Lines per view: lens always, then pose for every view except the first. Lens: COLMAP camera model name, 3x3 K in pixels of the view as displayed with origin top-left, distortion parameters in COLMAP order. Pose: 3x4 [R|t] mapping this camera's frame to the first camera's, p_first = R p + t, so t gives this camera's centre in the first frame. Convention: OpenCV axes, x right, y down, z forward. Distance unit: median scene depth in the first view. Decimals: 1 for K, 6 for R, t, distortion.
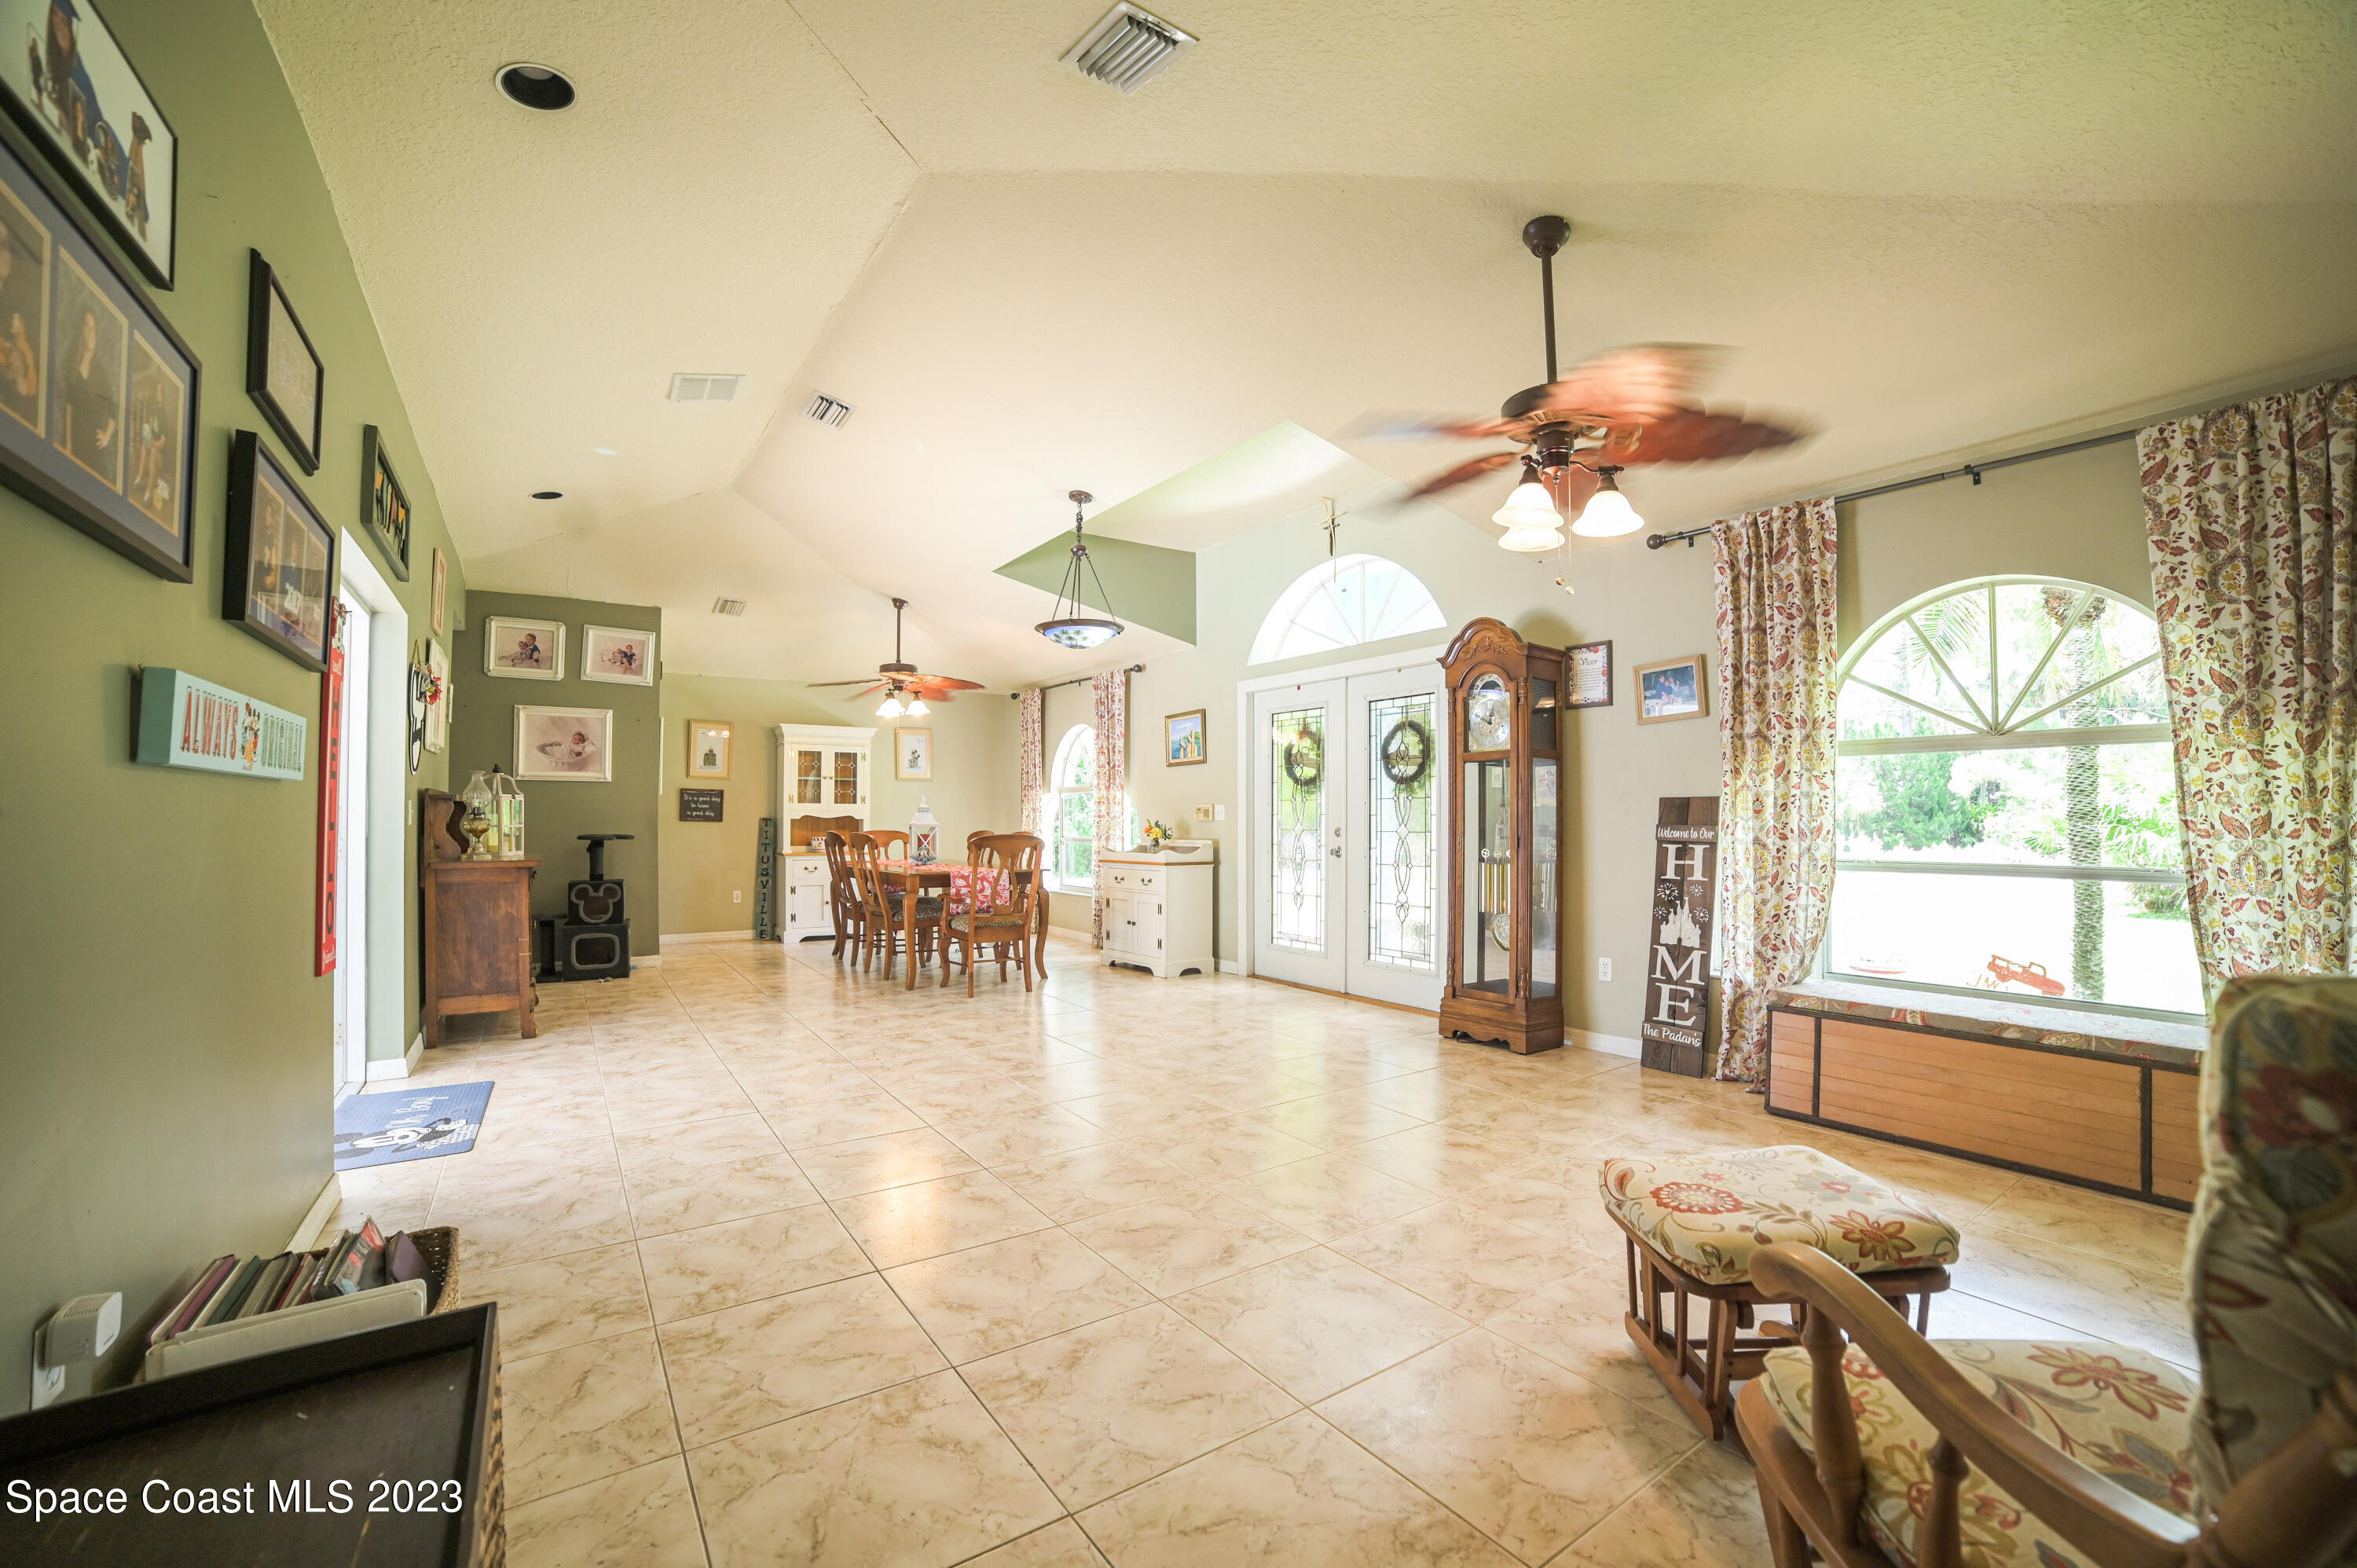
lens RADIAL K [[922.3, 0, 1181.5], [0, 922.3, 813.5], [0, 0, 1]] dist [-0.081120, 0.024679]
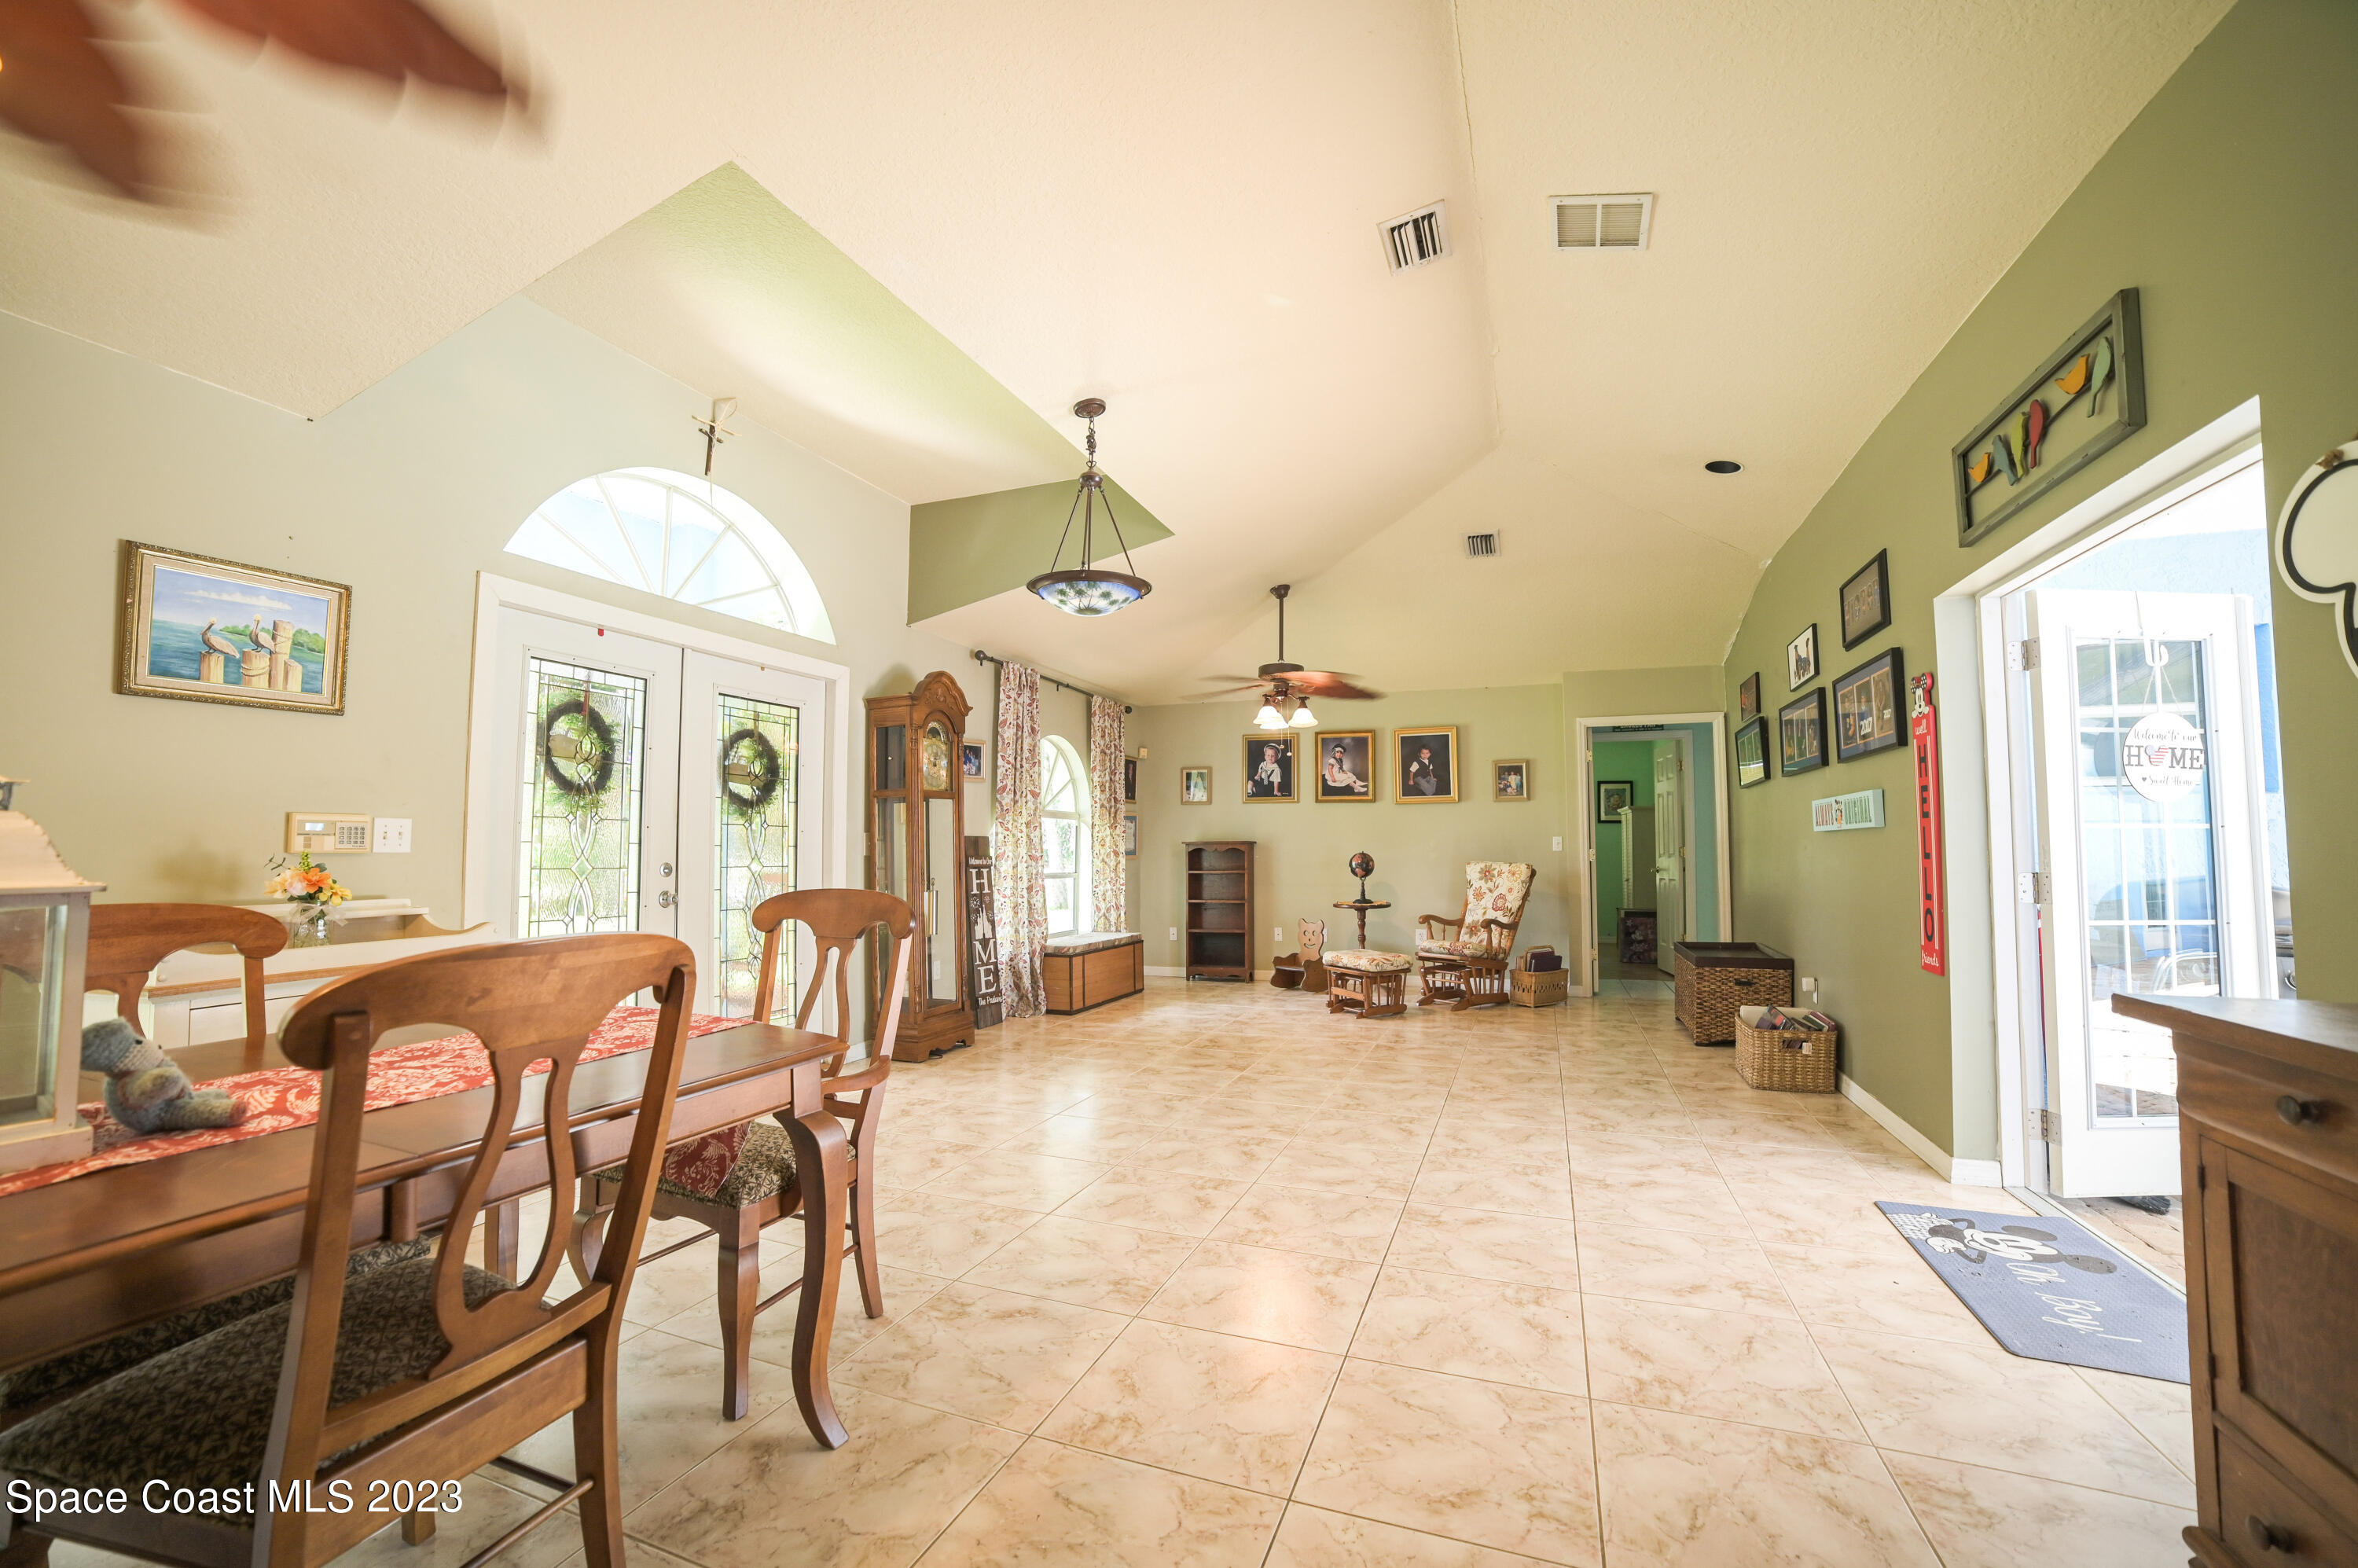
lens RADIAL K [[922.7, 0, 1182.0], [0, 922.7, 813.5], [0, 0, 1]] dist [-0.081120, 0.024679]
pose [[-0.546805, 0.035393, 0.836512, -0.918642], [-0.006231, 0.998906, -0.046337, 0.012384], [-0.837237, -0.030550, -0.545987, 1.637012]]
